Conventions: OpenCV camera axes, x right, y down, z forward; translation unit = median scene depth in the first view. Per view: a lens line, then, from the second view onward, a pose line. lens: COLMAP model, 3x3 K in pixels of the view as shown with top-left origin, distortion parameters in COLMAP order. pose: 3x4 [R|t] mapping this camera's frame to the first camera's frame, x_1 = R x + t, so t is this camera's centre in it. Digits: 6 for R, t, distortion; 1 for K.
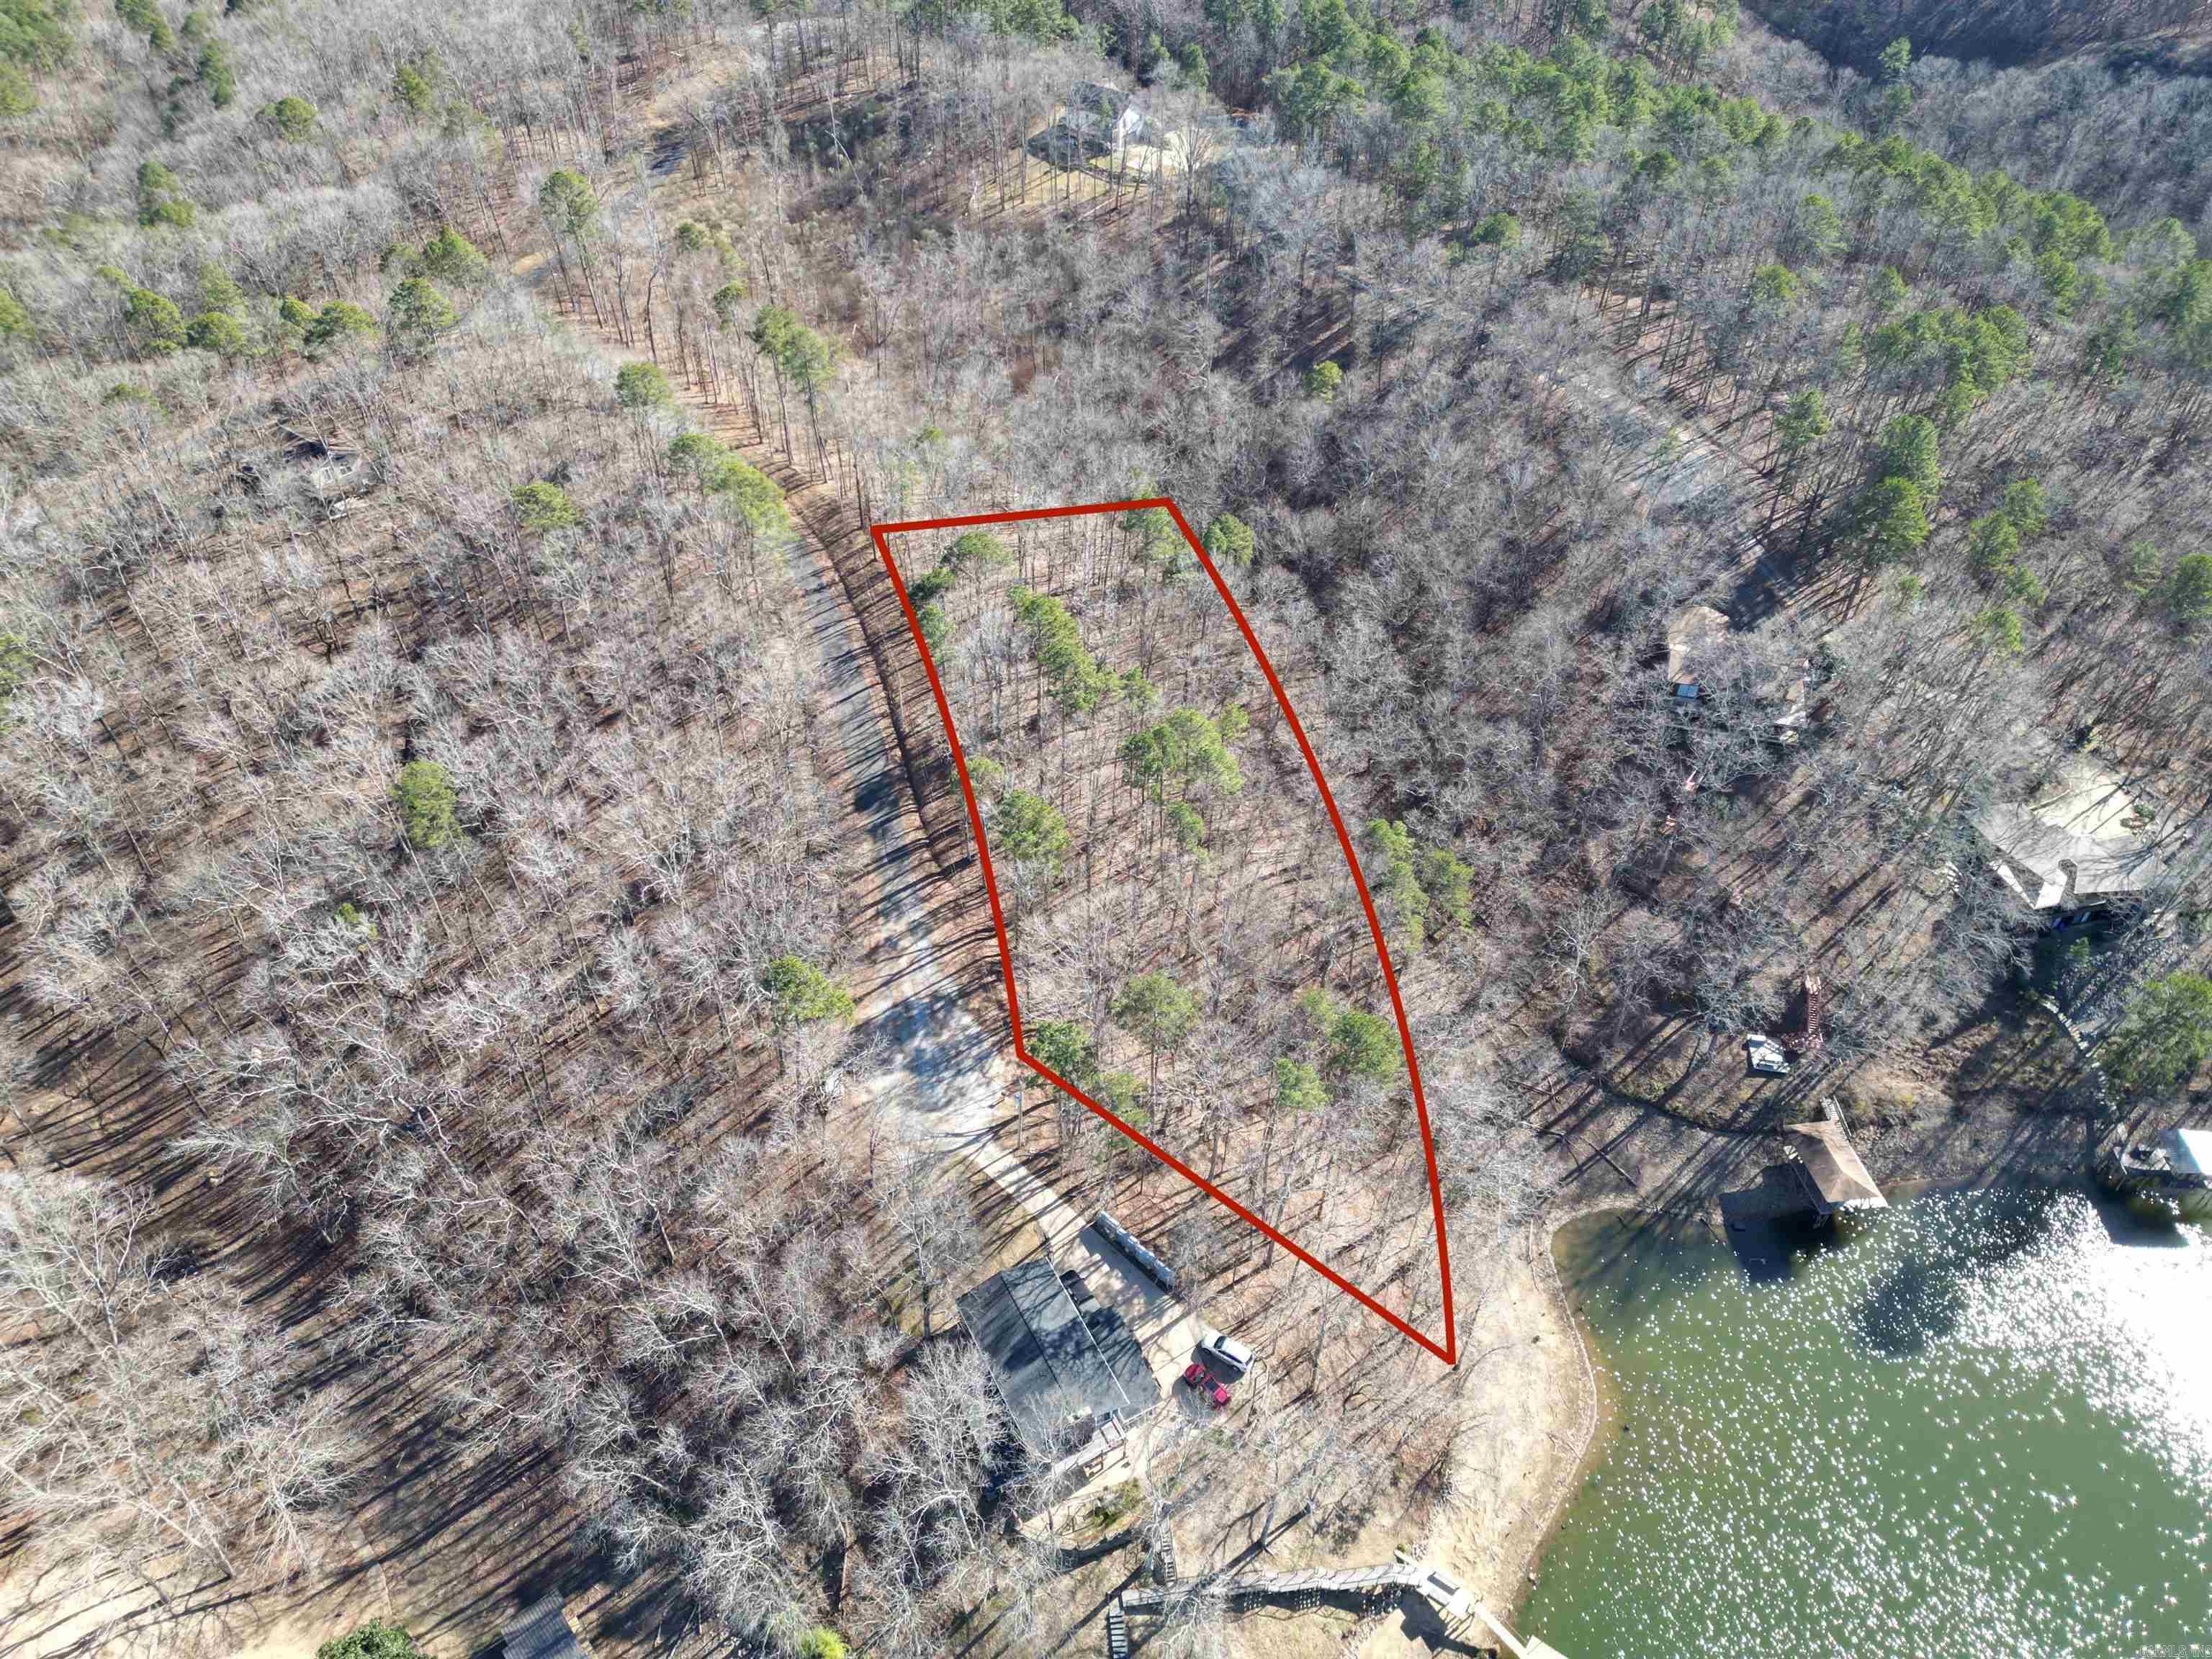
lens RADIAL K [[1512.4, 0, 1104.1], [0, 1512.4, 799.8], [0, 0, 1]] dist [0.067632, -0.055640]
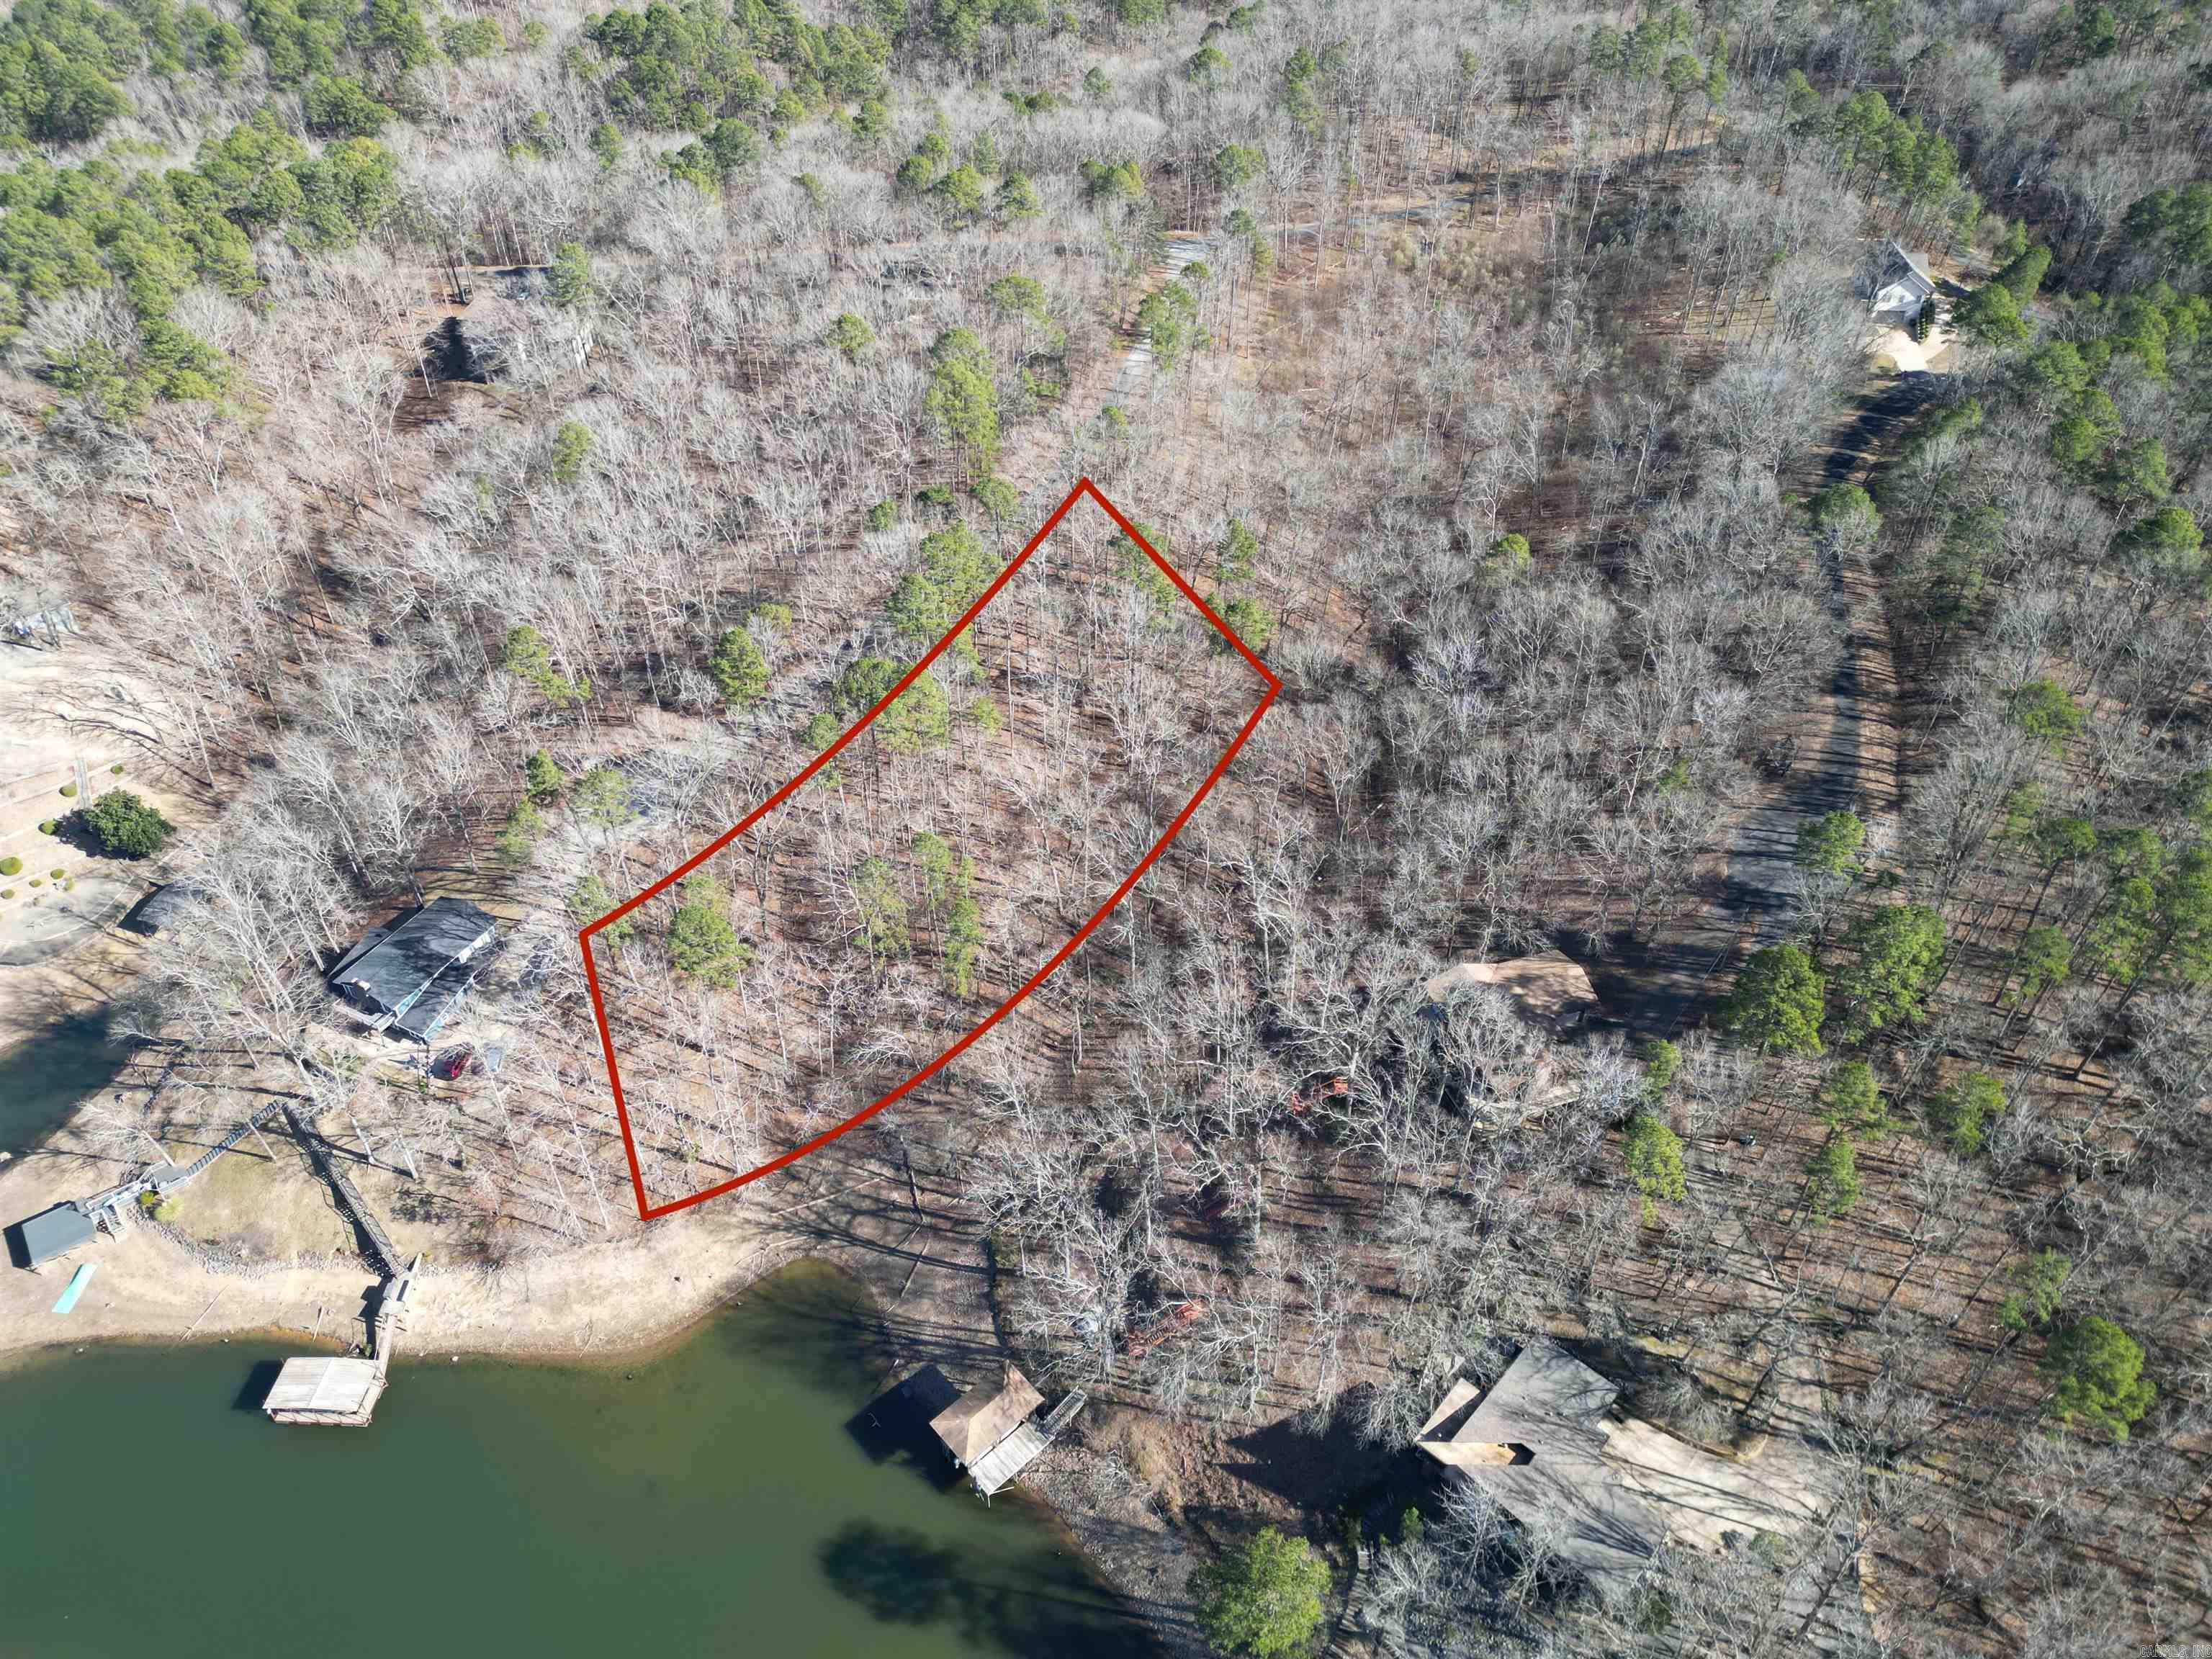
lens RADIAL K [[1512.4, 0, 1104.1], [0, 1512.4, 799.8], [0, 0, 1]] dist [0.067632, -0.055640]
pose [[0.575144, 0.516625, -0.634278, 1.566333], [-0.545807, 0.819882, 0.172880, -0.440821], [0.609347, 0.246763, 0.753528, 0.479912]]
